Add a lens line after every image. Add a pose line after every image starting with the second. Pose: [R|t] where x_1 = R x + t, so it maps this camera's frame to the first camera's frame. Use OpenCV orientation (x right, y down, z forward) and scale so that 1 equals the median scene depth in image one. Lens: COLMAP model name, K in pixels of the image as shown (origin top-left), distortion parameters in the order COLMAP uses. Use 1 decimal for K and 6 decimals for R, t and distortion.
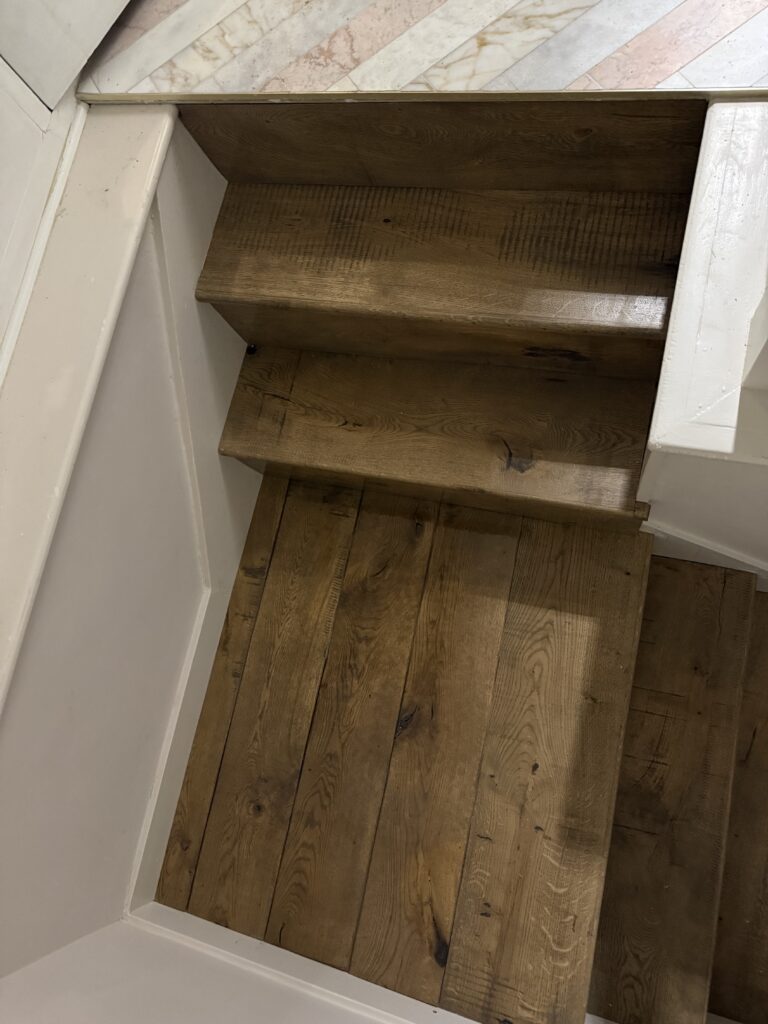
lens RADIAL K [[719.5, 0, 382.8], [0, 719.5, 505.6], [0, 0, 1]] dist [0.061956, -0.076896]
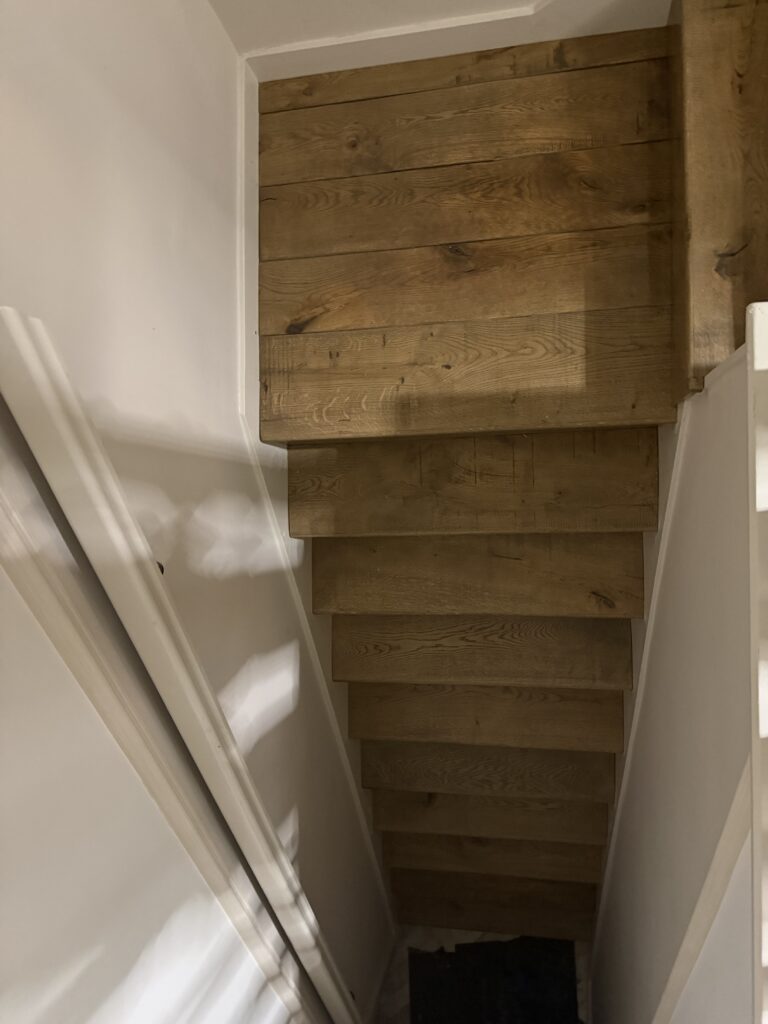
lens RADIAL K [[719.5, 0, 376.6], [0, 719.5, 517.3], [0, 0, 1]] dist [0.061956, -0.076896]
pose [[0.267163, 0.945935, 0.183932, 0.197872], [-0.894933, 0.172765, 0.411396, 0.018855], [0.357377, -0.274517, 0.892705, -0.176372]]
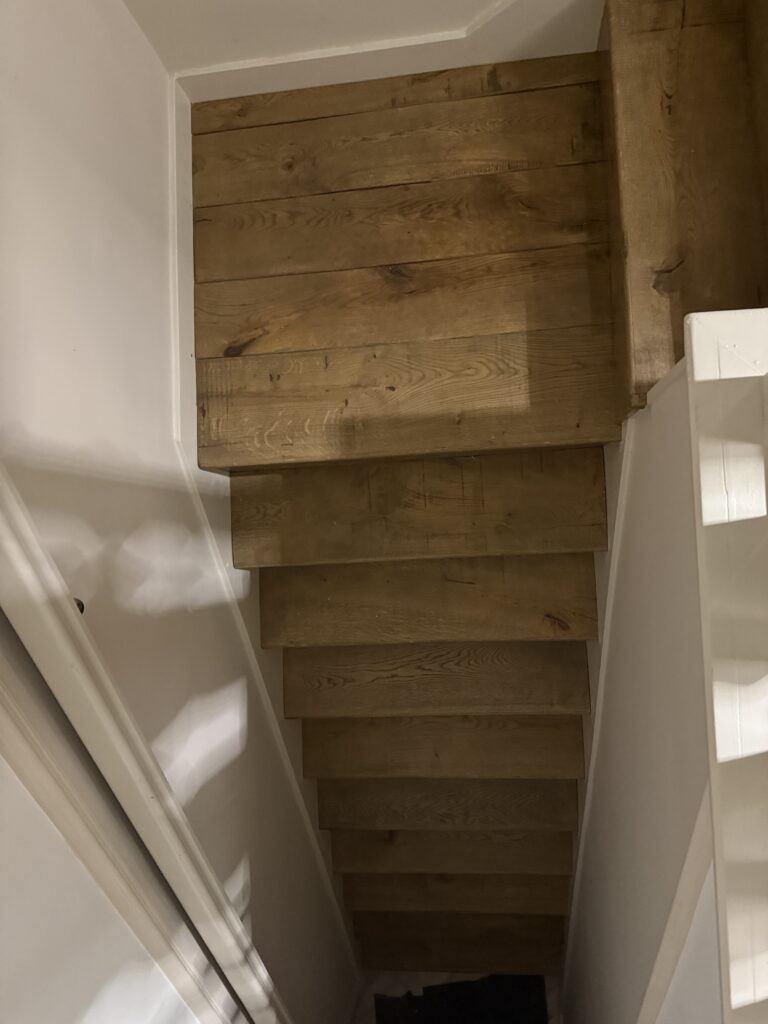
lens RADIAL K [[719.5, 0, 384.0], [0, 719.5, 515.8], [0, 0, 1]] dist [0.061956, -0.076896]
pose [[0.281508, 0.945779, 0.162033, 0.216096], [-0.914386, 0.213202, 0.344156, 0.016069], [0.290950, -0.245043, 0.924825, -0.131156]]
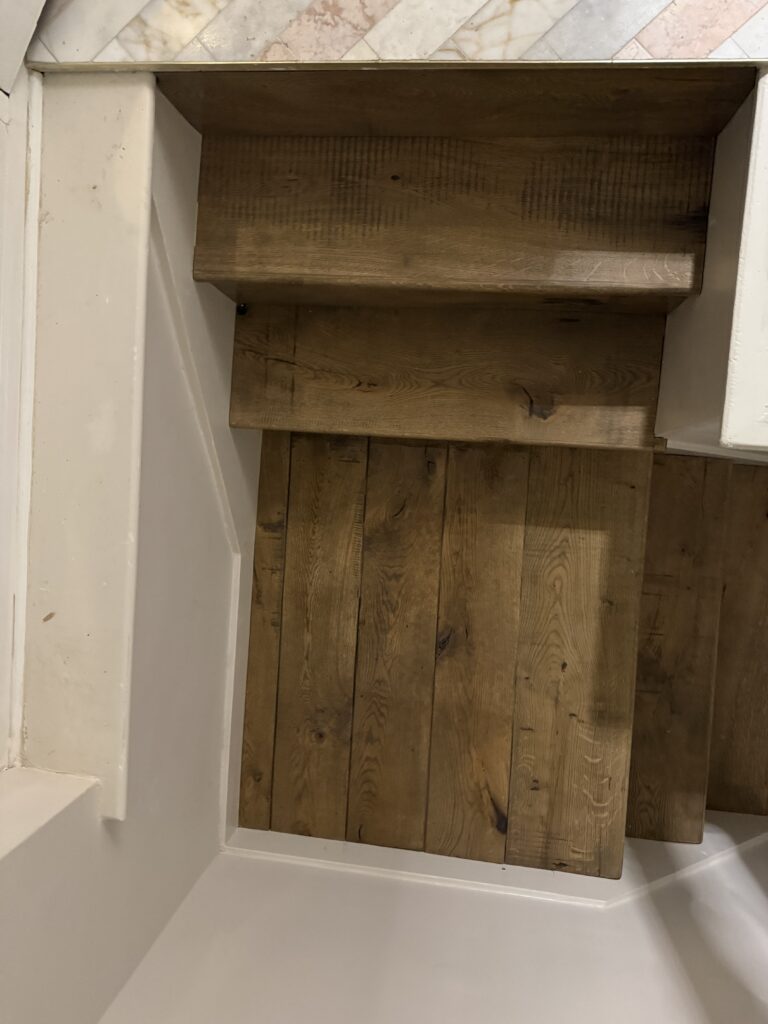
lens RADIAL K [[719.5, 0, 379.6], [0, 719.5, 506.6], [0, 0, 1]] dist [0.061956, -0.076896]
pose [[0.981107, -0.154219, 0.116818, -0.173199], [0.121204, 0.960583, 0.250178, -0.204759], [-0.150796, -0.231293, 0.961127, 0.006288]]
